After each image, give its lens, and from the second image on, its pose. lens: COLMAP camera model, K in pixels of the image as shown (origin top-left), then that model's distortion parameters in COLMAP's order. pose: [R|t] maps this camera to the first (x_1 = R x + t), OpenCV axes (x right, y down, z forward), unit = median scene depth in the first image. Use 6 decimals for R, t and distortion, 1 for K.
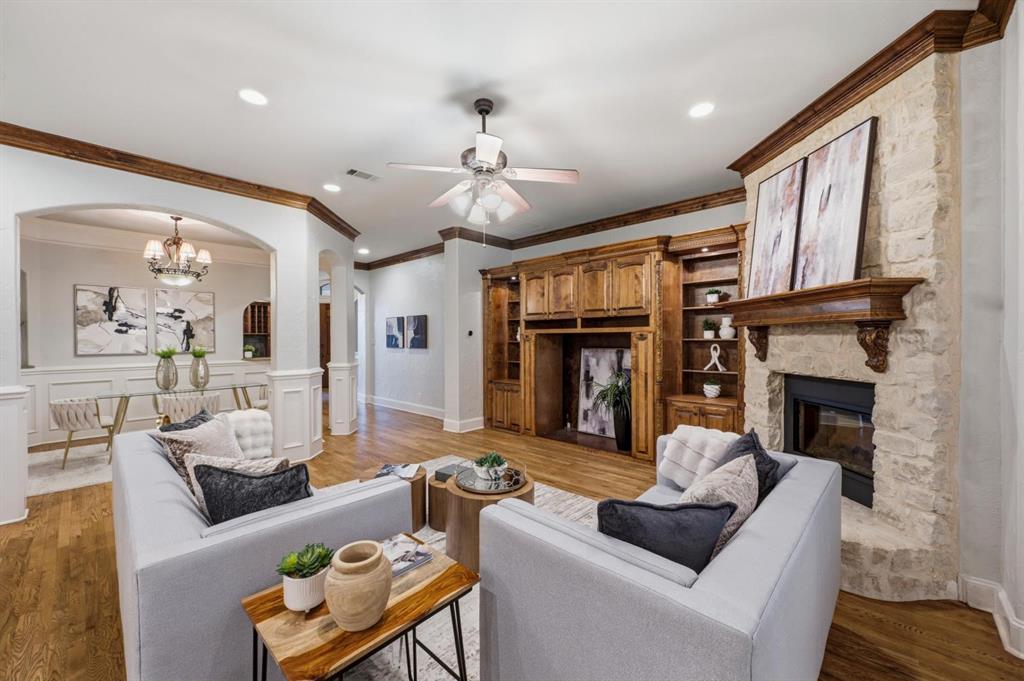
lens RADIAL K [[400.9, 0, 512.1], [0, 400.9, 341.2], [0, 0, 1]] dist [-0.000560, 0.000273]
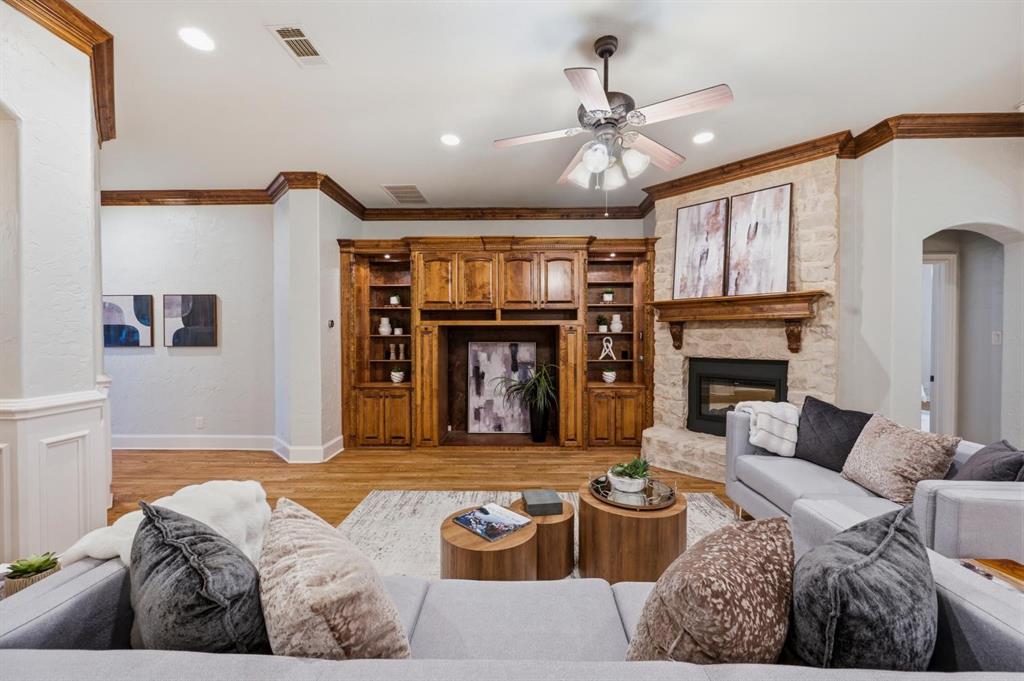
lens RADIAL K [[400.9, 0, 512.1], [0, 400.9, 341.2], [0, 0, 1]] dist [-0.000560, 0.000273]
pose [[0.739920, -0.007036, 0.672658, -0.499450], [0.003231, 0.999971, 0.006906, 0.011110], [-0.672687, -0.002936, 0.739921, 0.332492]]
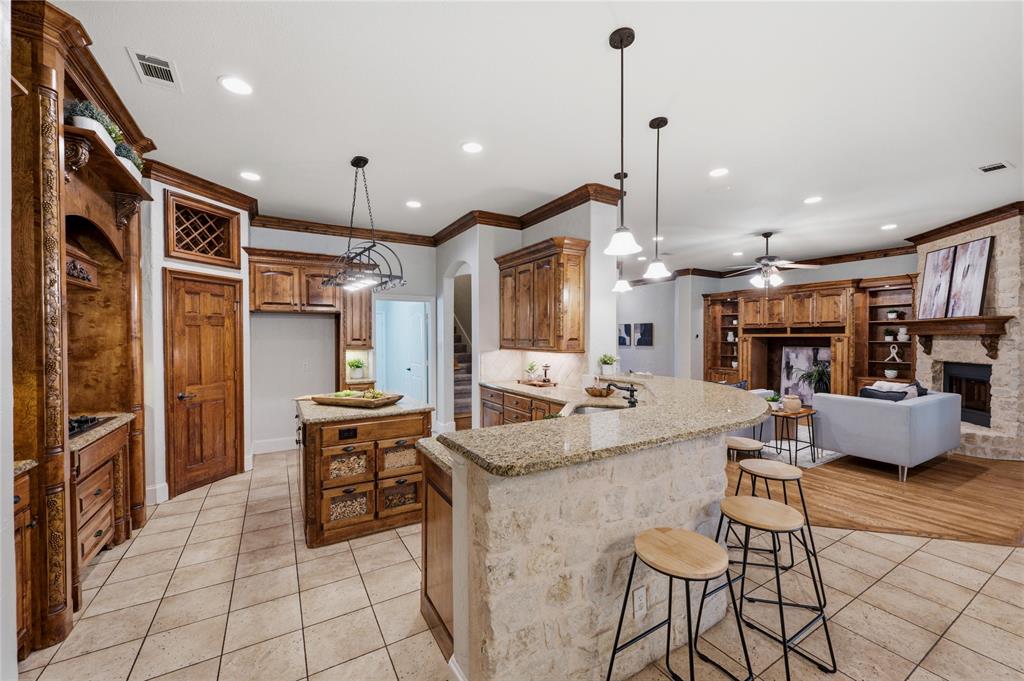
lens RADIAL K [[400.9, 0, 512.1], [0, 400.9, 341.2], [0, 0, 1]] dist [-0.000560, 0.000273]
pose [[0.961416, 0.006444, -0.275022, -0.512780], [-0.005168, 0.999972, 0.005365, -0.007307], [0.275049, -0.003737, 0.961423, -0.944819]]
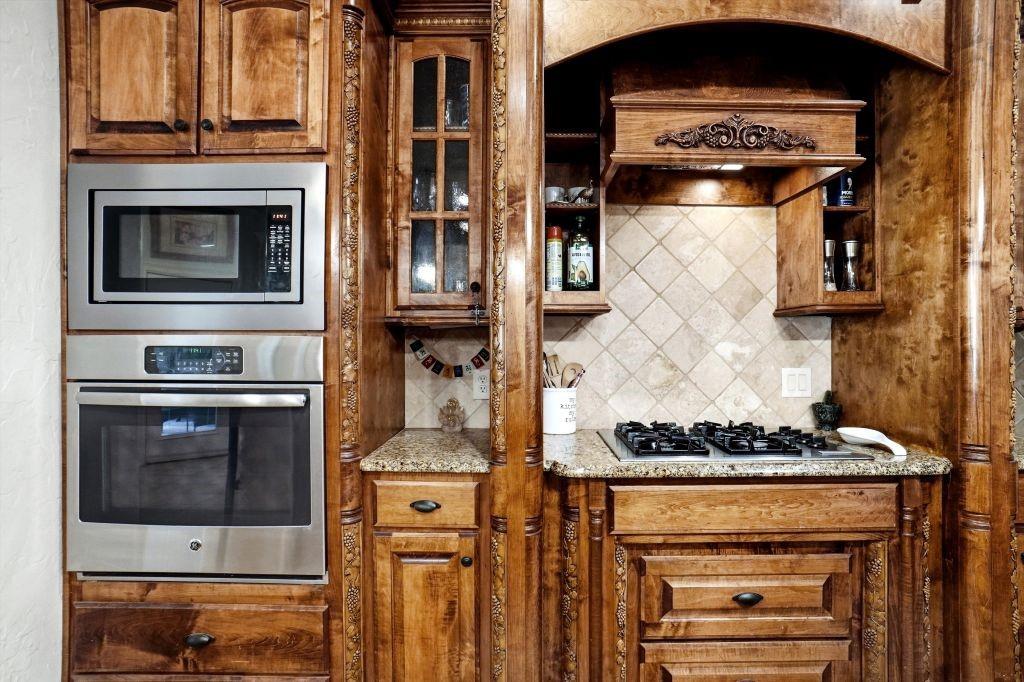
lens RADIAL K [[519.6, 0, 516.4], [0, 519.6, 339.9], [0, 0, 1]] dist [-0.016741, 0.001184]
pose [[-0.720620, 0.002570, -0.693325, -0.903615], [0.001421, 0.999997, 0.002229, 0.043204], [0.693329, 0.000621, -0.720621, -0.402418]]
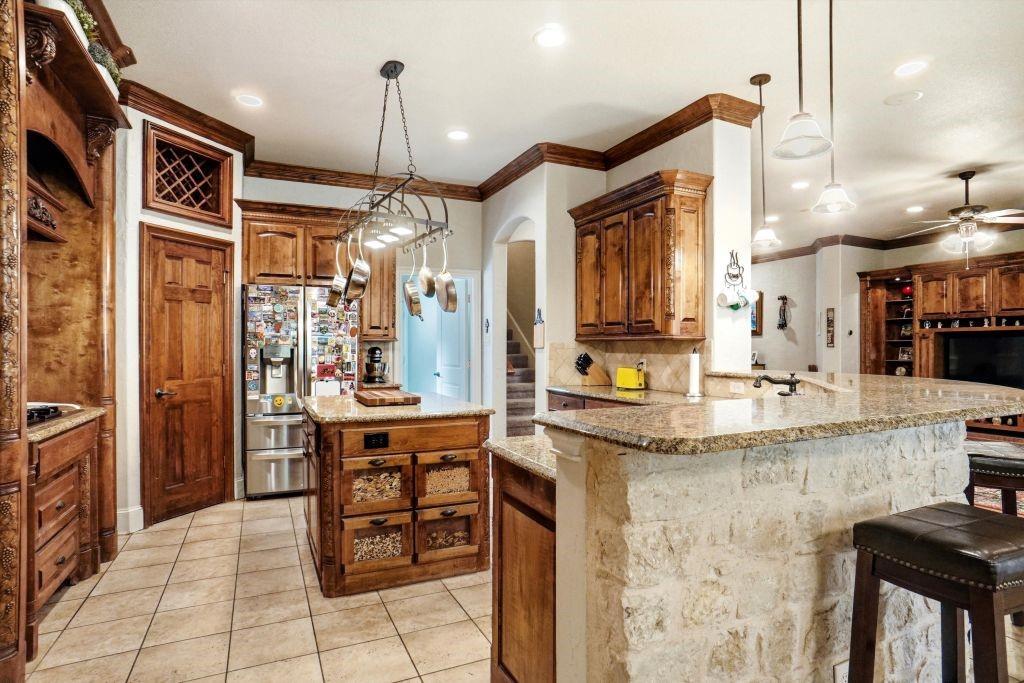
lens RADIAL K [[553.6, 0, 519.8], [0, 553.6, 346.1], [0, 0, 1]] dist [-0.077382, 0.050570]
pose [[0.932904, 0.003898, -0.360105, -0.571924], [-0.007122, 0.999946, -0.007628, 0.046374], [0.360056, 0.009681, 0.932880, -0.919616]]
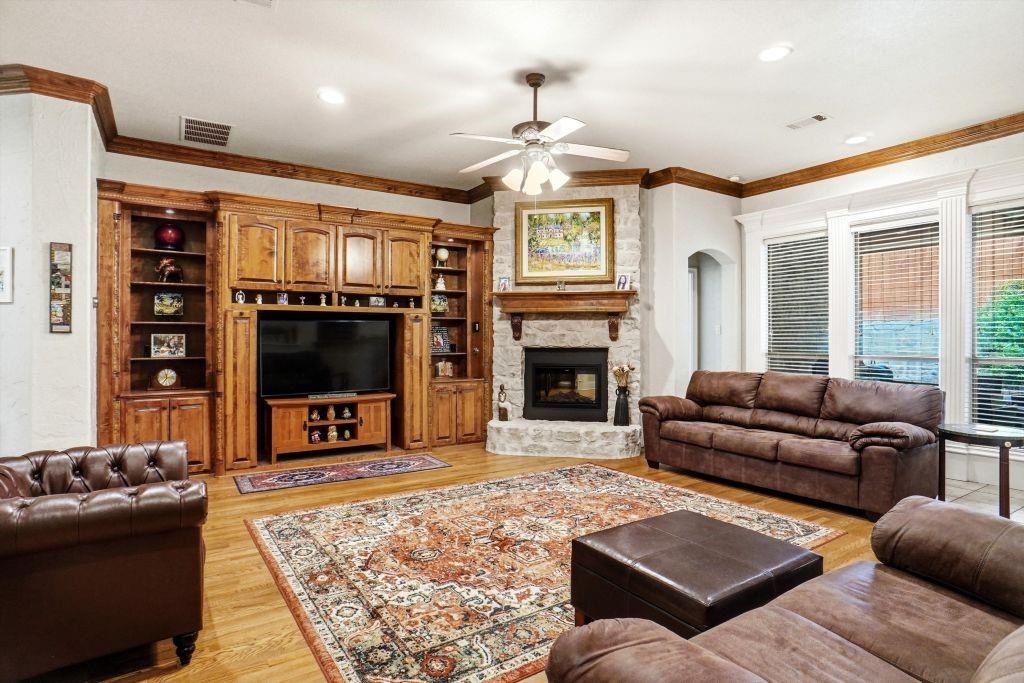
lens RADIAL K [[554.0, 0, 521.5], [0, 554.0, 333.0], [0, 0, 1]] dist [-0.081000, 0.060142]
pose [[0.222785, 0.010900, 0.974807, -0.901116], [0.004030, 0.999919, -0.012101, 0.039676], [-0.974859, 0.006625, 0.222723, 0.473406]]
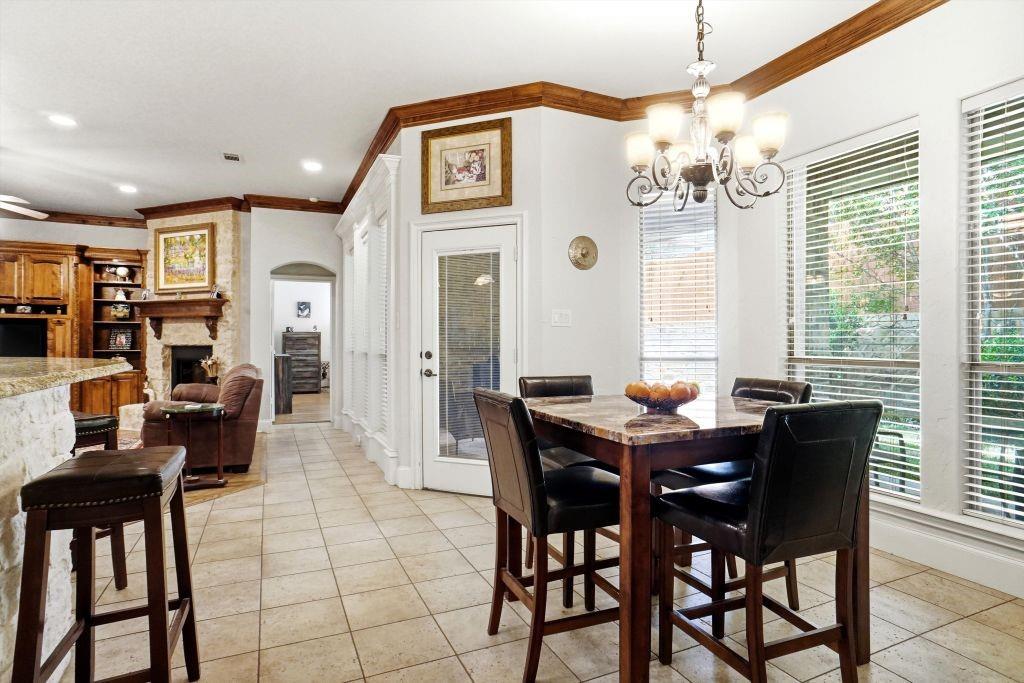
lens RADIAL K [[553.6, 0, 519.8], [0, 553.6, 346.1], [0, 0, 1]] dist [-0.077382, 0.050570]
pose [[0.373276, 0.001257, 0.927719, -0.684887], [0.001527, 0.999997, -0.001969, 0.067034], [-0.927719, 0.002152, 0.373273, -0.935202]]
